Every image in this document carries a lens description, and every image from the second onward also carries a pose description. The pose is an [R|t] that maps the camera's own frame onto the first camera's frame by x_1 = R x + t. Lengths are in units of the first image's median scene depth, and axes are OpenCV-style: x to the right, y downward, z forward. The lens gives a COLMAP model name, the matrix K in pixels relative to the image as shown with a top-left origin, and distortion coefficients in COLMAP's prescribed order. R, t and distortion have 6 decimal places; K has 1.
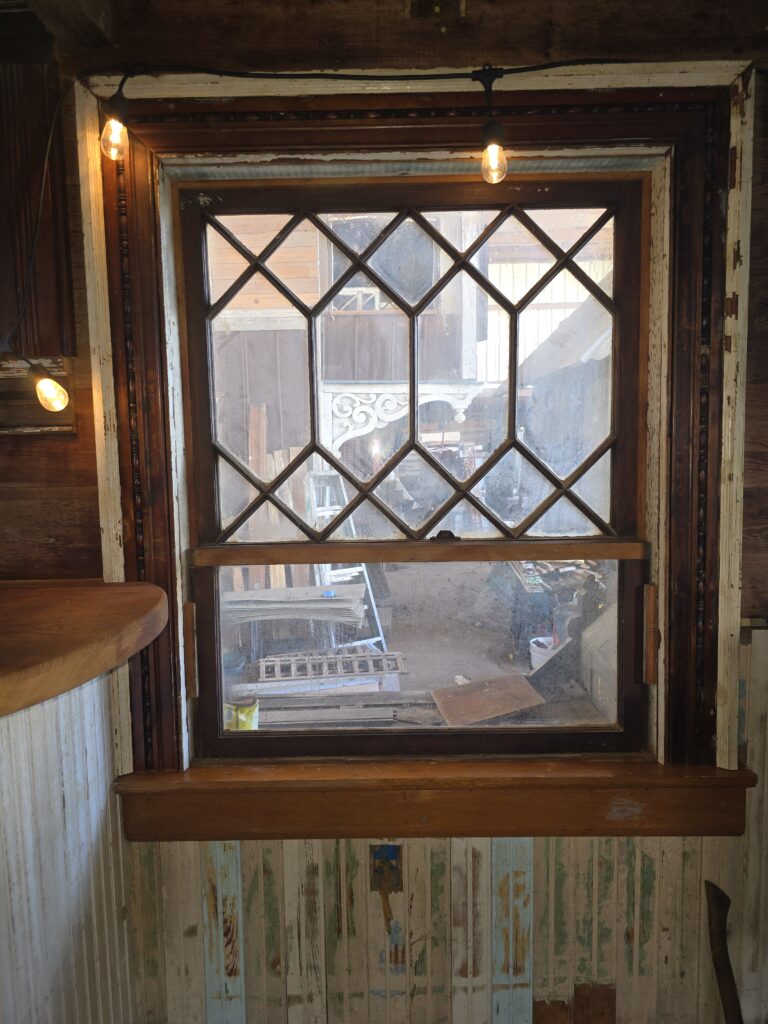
lens RADIAL K [[690.3, 0, 379.3], [0, 690.3, 514.3], [0, 0, 1]] dist [0.055159, -0.047306]
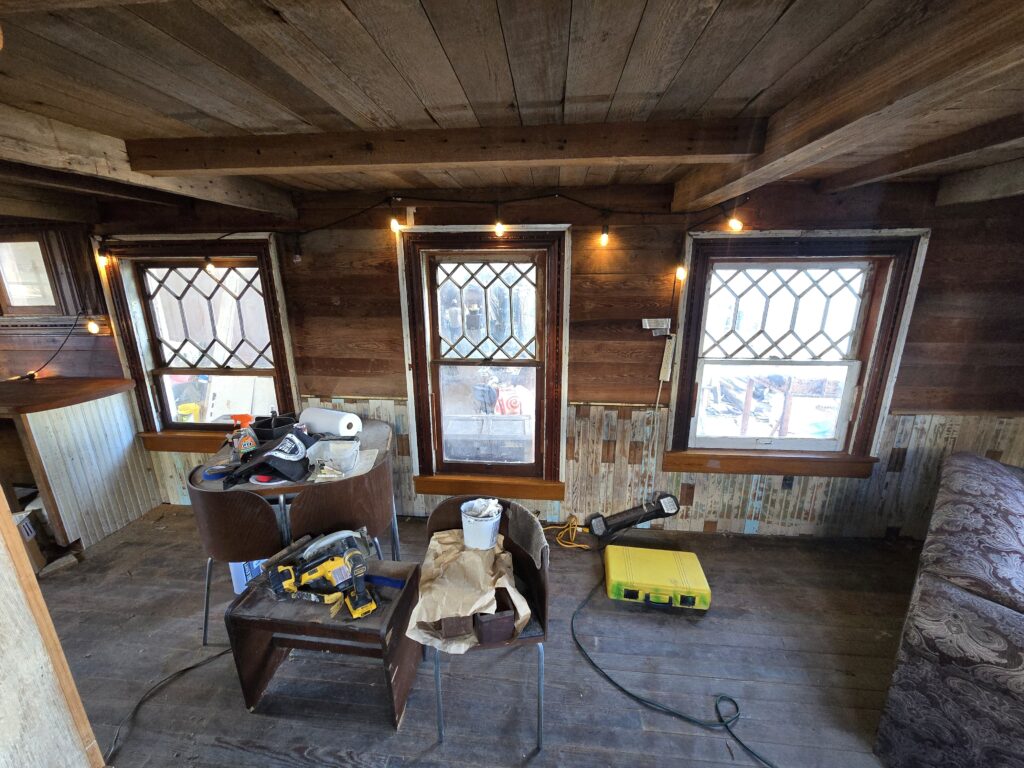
lens RADIAL K [[418.4, 0, 509.2], [0, 418.4, 390.3], [0, 0, 1]] dist [-0.004114, 0.000940]
pose [[0.996685, 0.032903, -0.074407, 1.601715], [-0.020272, 0.986162, 0.164539, -0.217106], [0.078791, -0.162485, 0.983560, -0.878703]]
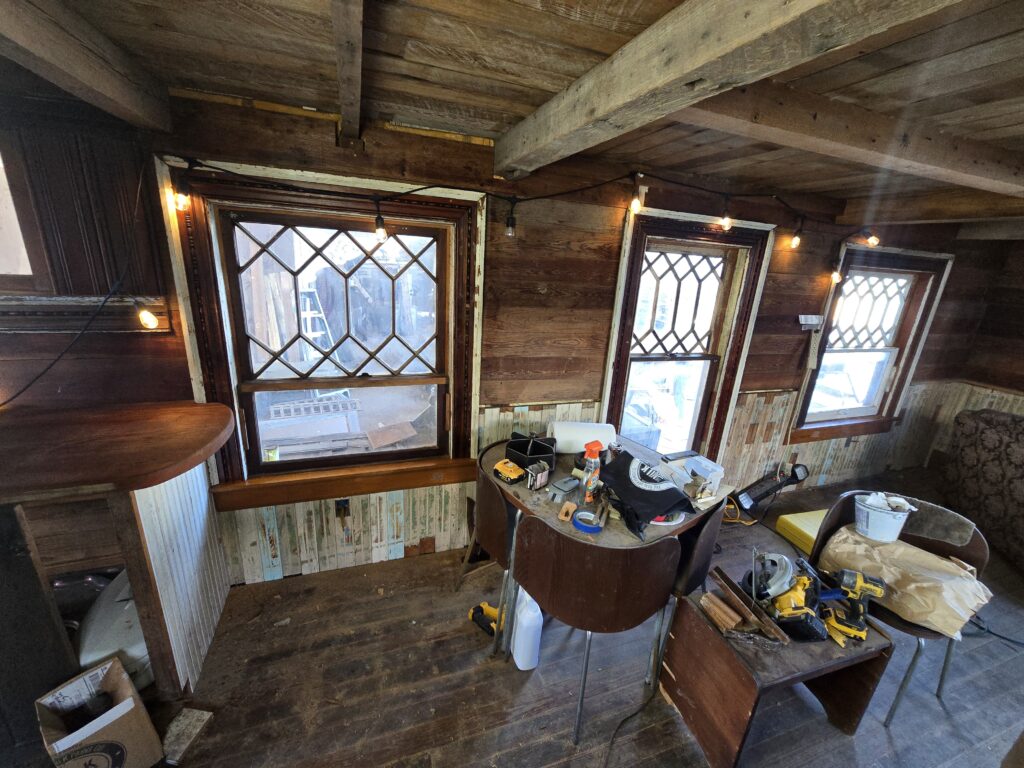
lens RADIAL K [[418.4, 0, 509.4], [0, 418.4, 389.4], [0, 0, 1]] dist [-0.004114, 0.000940]
pose [[0.934505, -0.030631, 0.354630, 0.050397], [-0.044569, 0.978381, 0.201952, -0.229338], [-0.353150, -0.204530, 0.912936, -0.472361]]
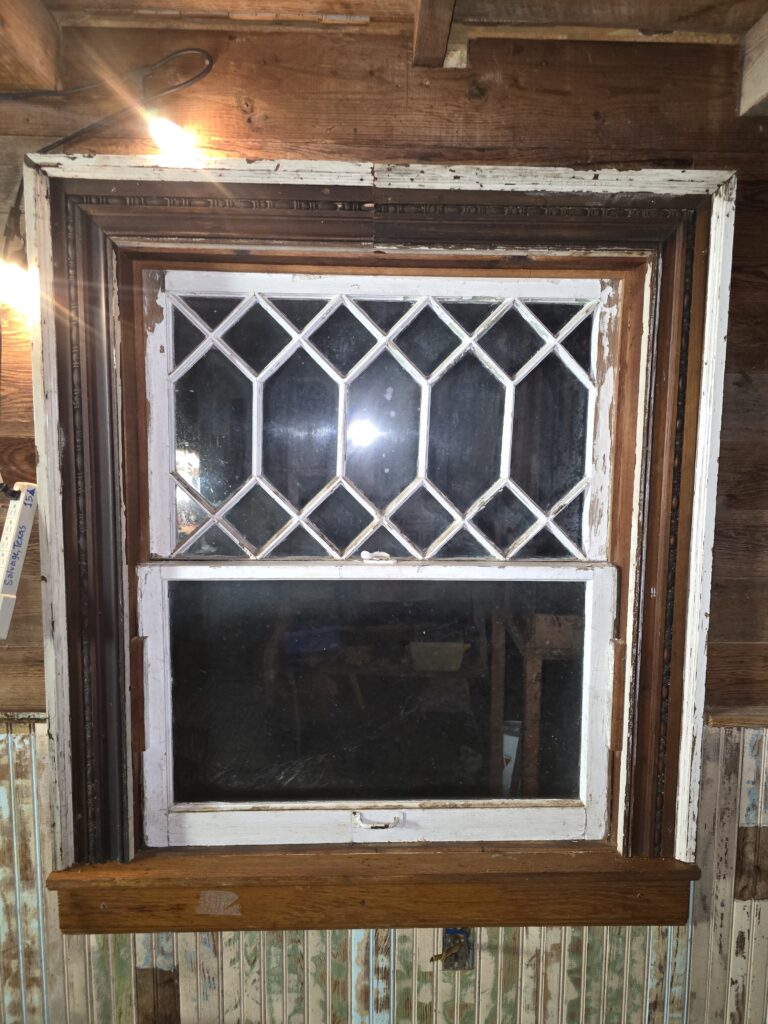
lens RADIAL K [[690.3, 0, 387.9], [0, 690.3, 514.6], [0, 0, 1]] dist [0.055159, -0.047306]
pose [[0.998540, 0.022477, 0.049119, 2.540158], [-0.022902, 0.999705, 0.008108, -0.155822], [-0.048922, -0.009221, 0.998760, -0.013415]]
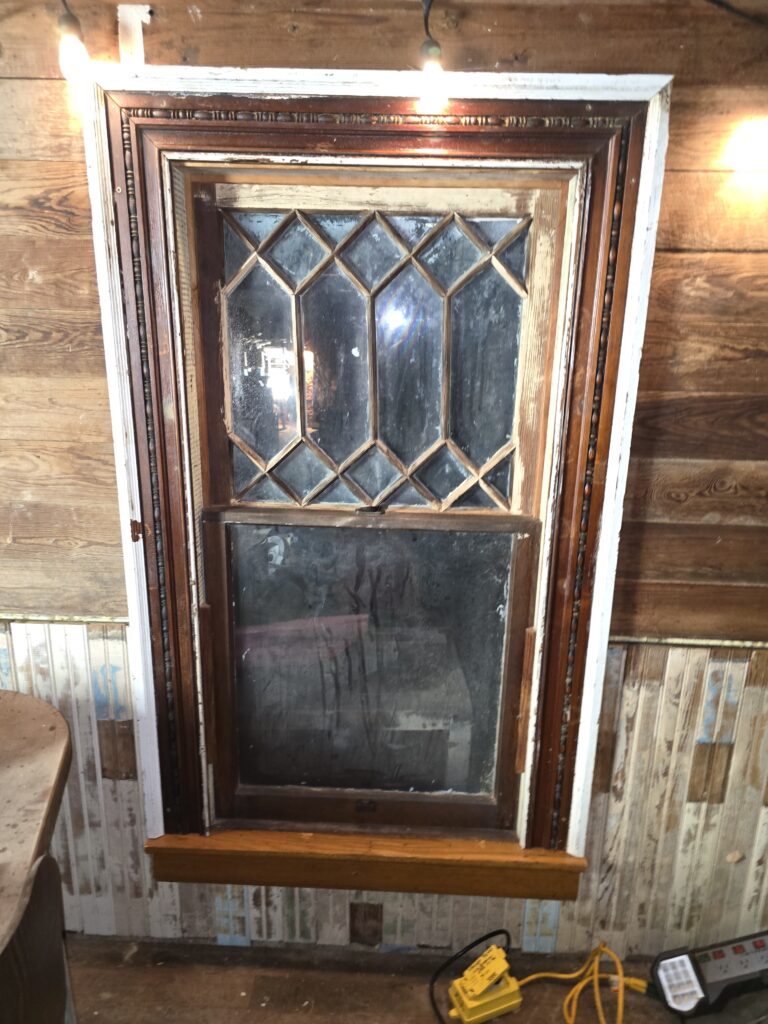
lens RADIAL K [[690.3, 0, 385.8], [0, 690.3, 525.2], [0, 0, 1]] dist [0.055159, -0.047306]
pose [[0.999109, 0.042015, -0.004002, 1.390564], [-0.040669, 0.983758, 0.174833, -0.203787], [0.011282, -0.174514, 0.984590, -0.066851]]
